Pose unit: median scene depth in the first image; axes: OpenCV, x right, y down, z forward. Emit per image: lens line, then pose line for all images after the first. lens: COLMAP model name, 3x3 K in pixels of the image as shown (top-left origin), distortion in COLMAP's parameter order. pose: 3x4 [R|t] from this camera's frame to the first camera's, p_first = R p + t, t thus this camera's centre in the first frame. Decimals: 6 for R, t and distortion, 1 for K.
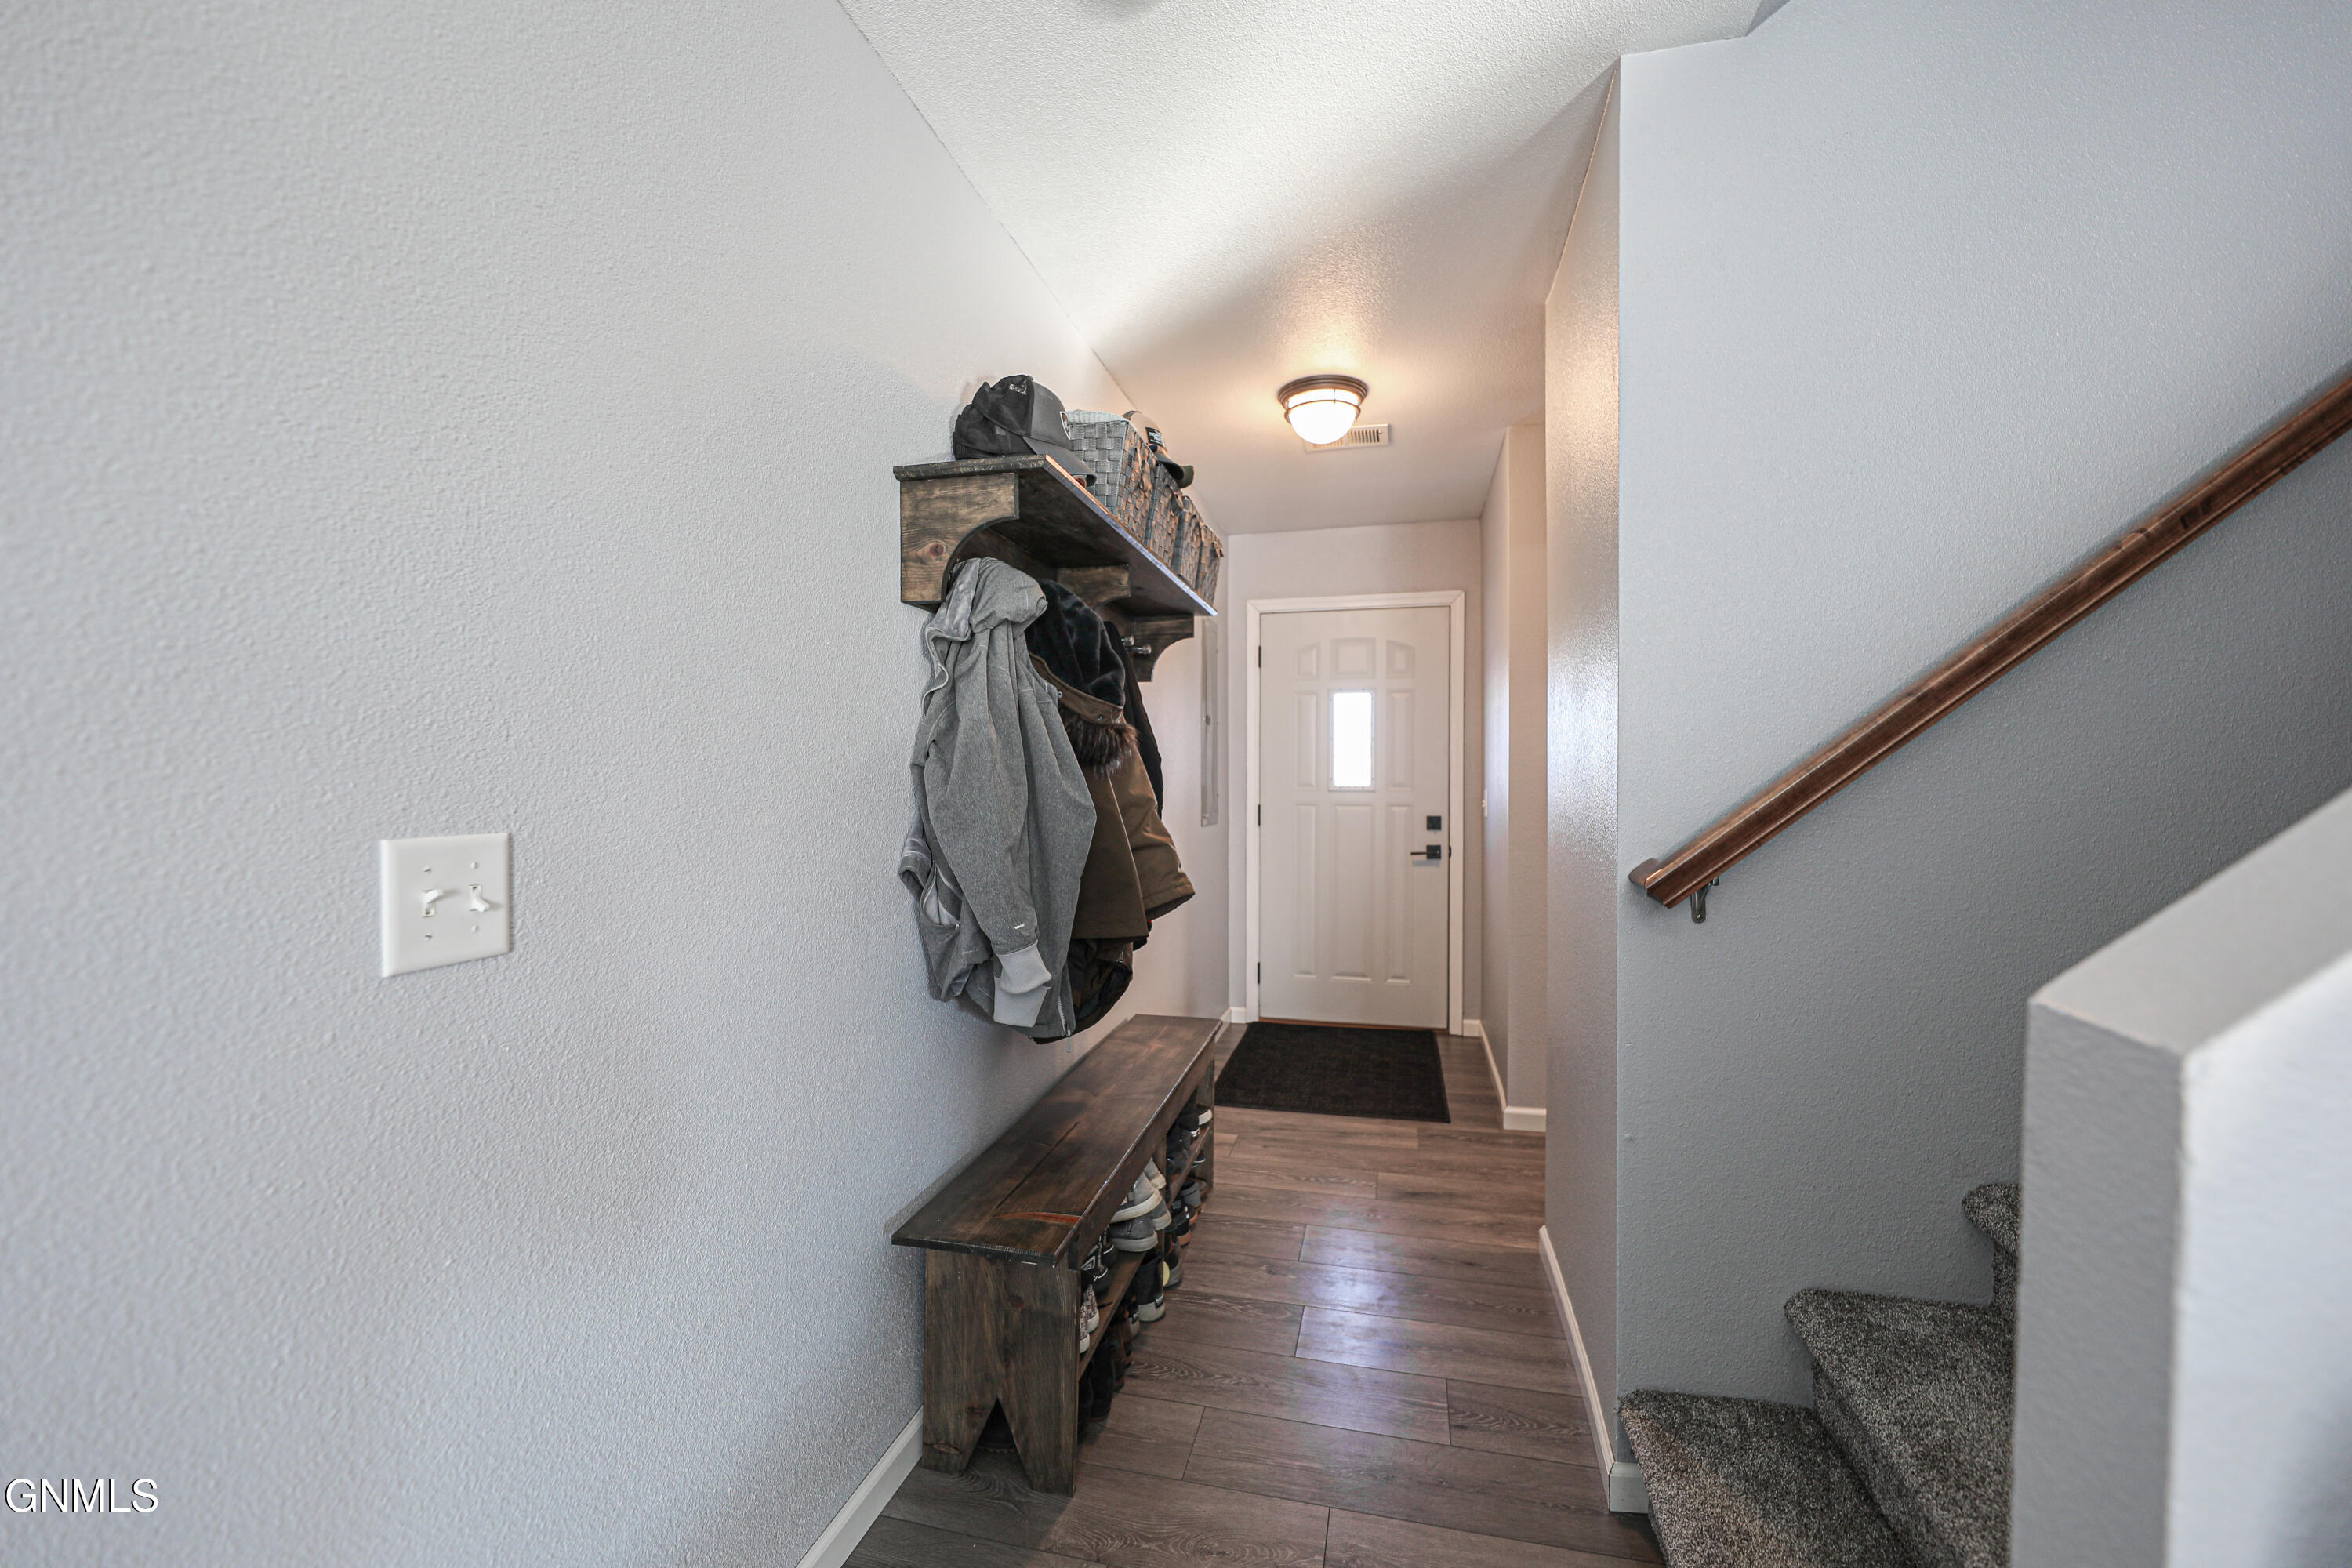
lens RADIAL K [[943.1, 0, 1176.0], [0, 943.1, 784.0], [0, 0, 1]] dist [-0.003684, -0.000738]
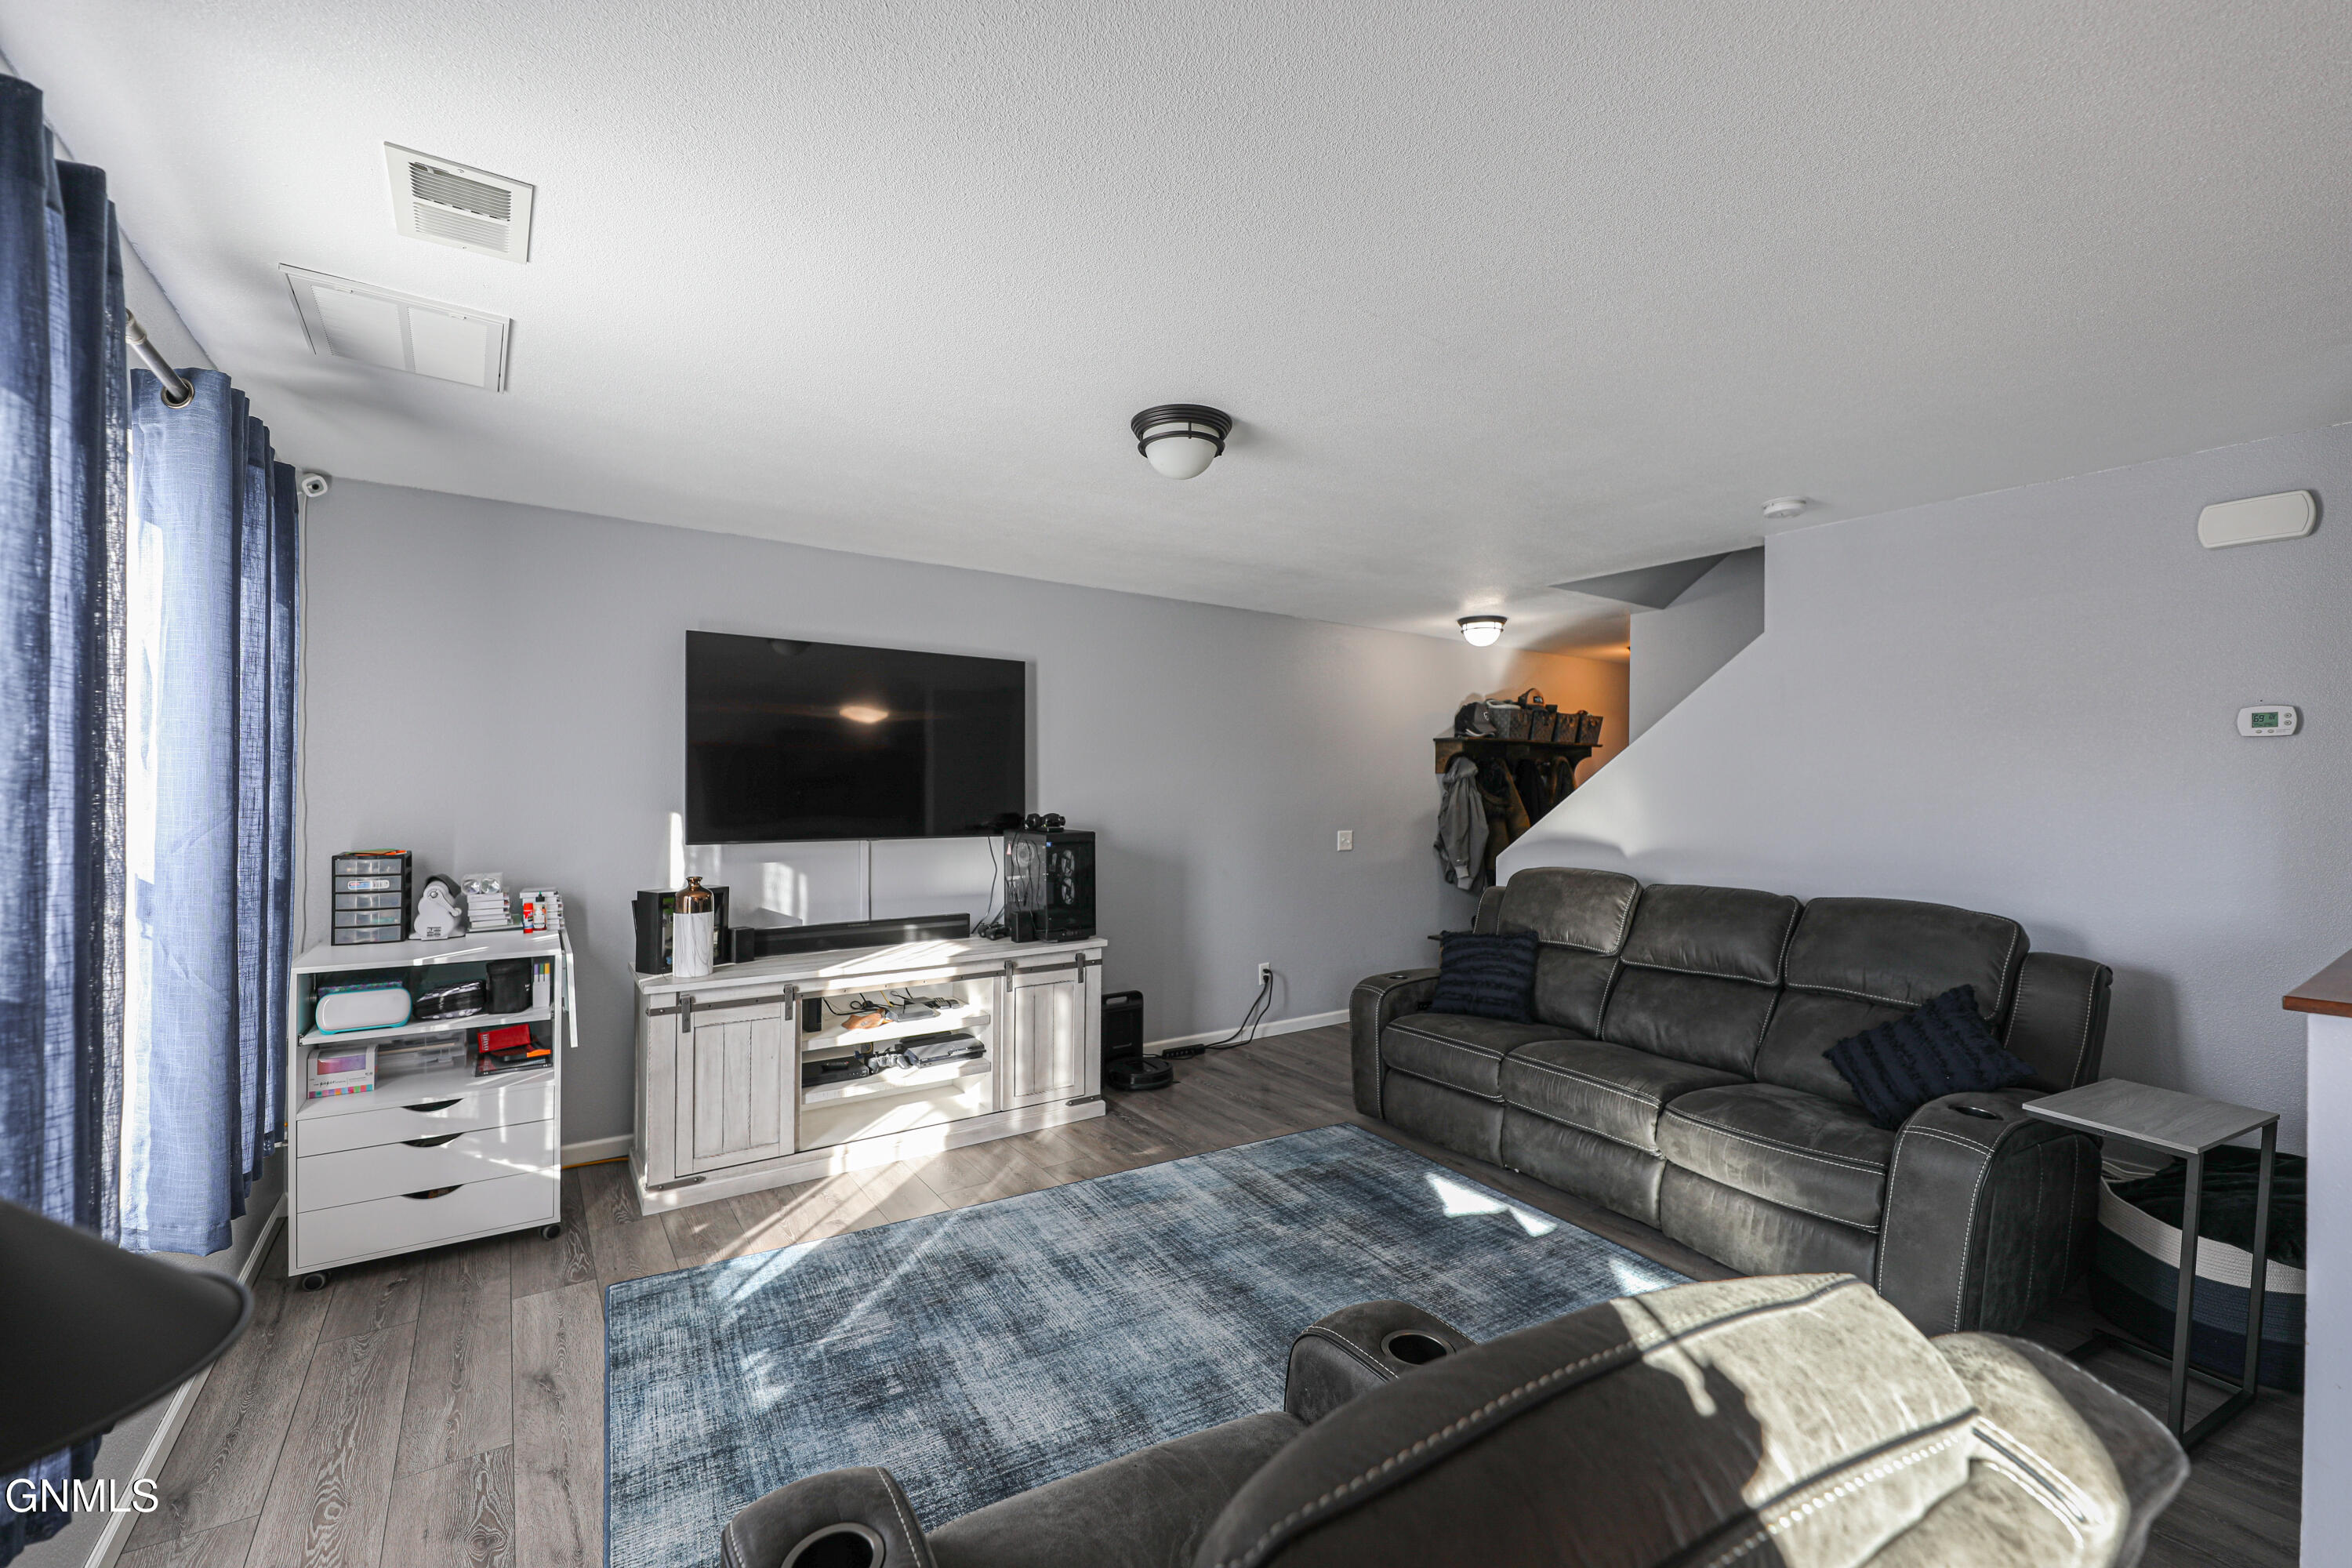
lens RADIAL K [[966.7, 0, 1176.0], [0, 966.7, 784.0], [0, 0, 1]] dist [-0.001153, -0.001279]
pose [[0.745773, 0.006323, -0.666170, 1.468130], [-0.017529, 0.999795, -0.010135, -0.093676], [0.665969, 0.019236, 0.745731, -2.494418]]
